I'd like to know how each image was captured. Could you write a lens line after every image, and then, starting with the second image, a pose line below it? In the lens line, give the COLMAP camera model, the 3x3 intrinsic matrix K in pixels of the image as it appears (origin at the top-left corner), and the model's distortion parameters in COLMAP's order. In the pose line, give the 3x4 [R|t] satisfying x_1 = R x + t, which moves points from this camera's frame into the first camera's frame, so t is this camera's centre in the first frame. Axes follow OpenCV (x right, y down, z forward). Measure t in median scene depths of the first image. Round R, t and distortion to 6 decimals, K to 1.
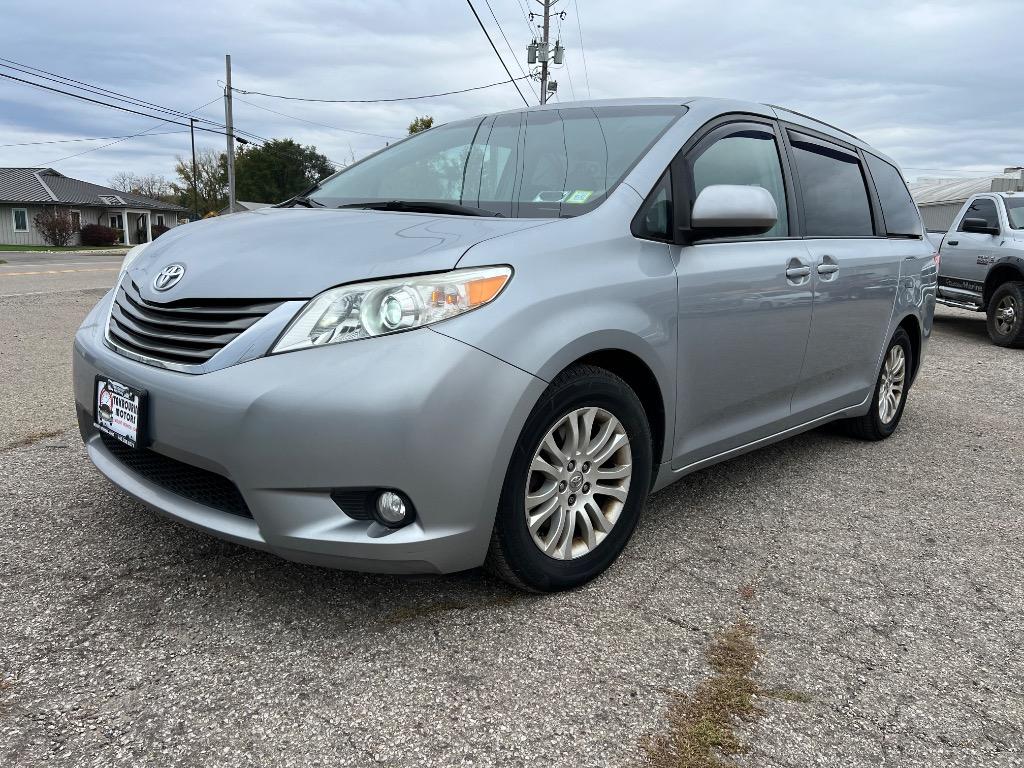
lens RADIAL K [[769.0, 0, 518.9], [0, 769.0, 384.6], [0, 0, 1]] dist [0.070514, -0.081342]
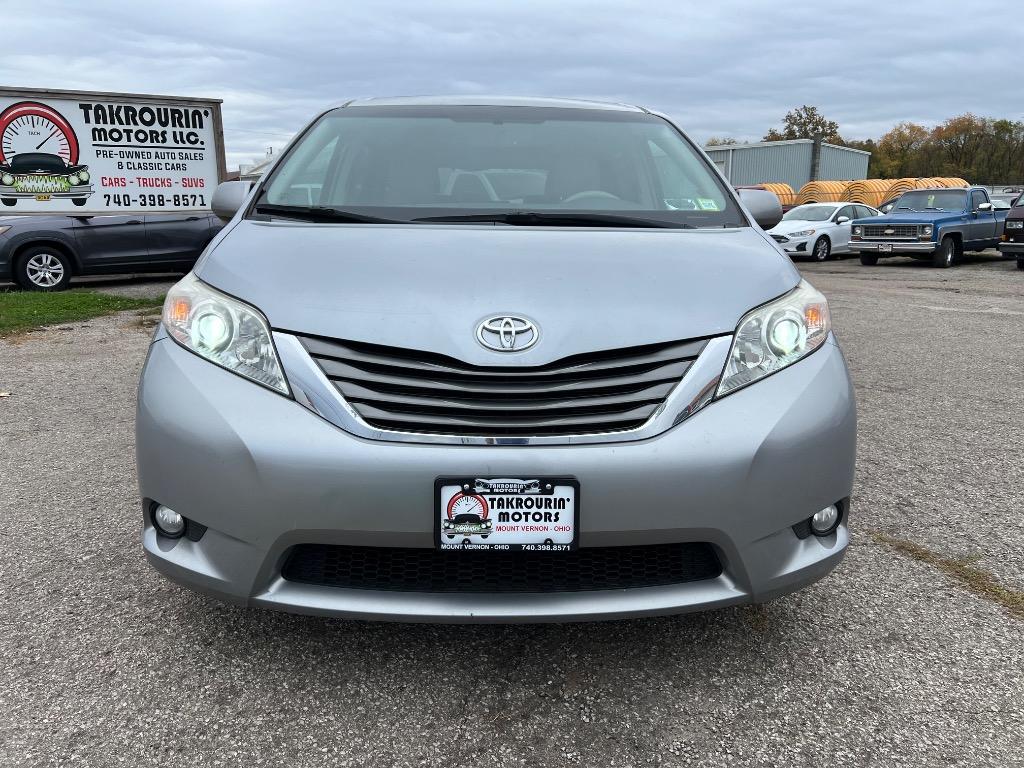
lens RADIAL K [[769.0, 0, 518.9], [0, 769.0, 384.6], [0, 0, 1]] dist [0.070514, -0.081342]
pose [[0.713087, -0.179364, 0.677743, -1.046415], [0.147777, 0.983454, 0.104786, -0.176320], [-0.685324, 0.025433, 0.727794, 0.472859]]
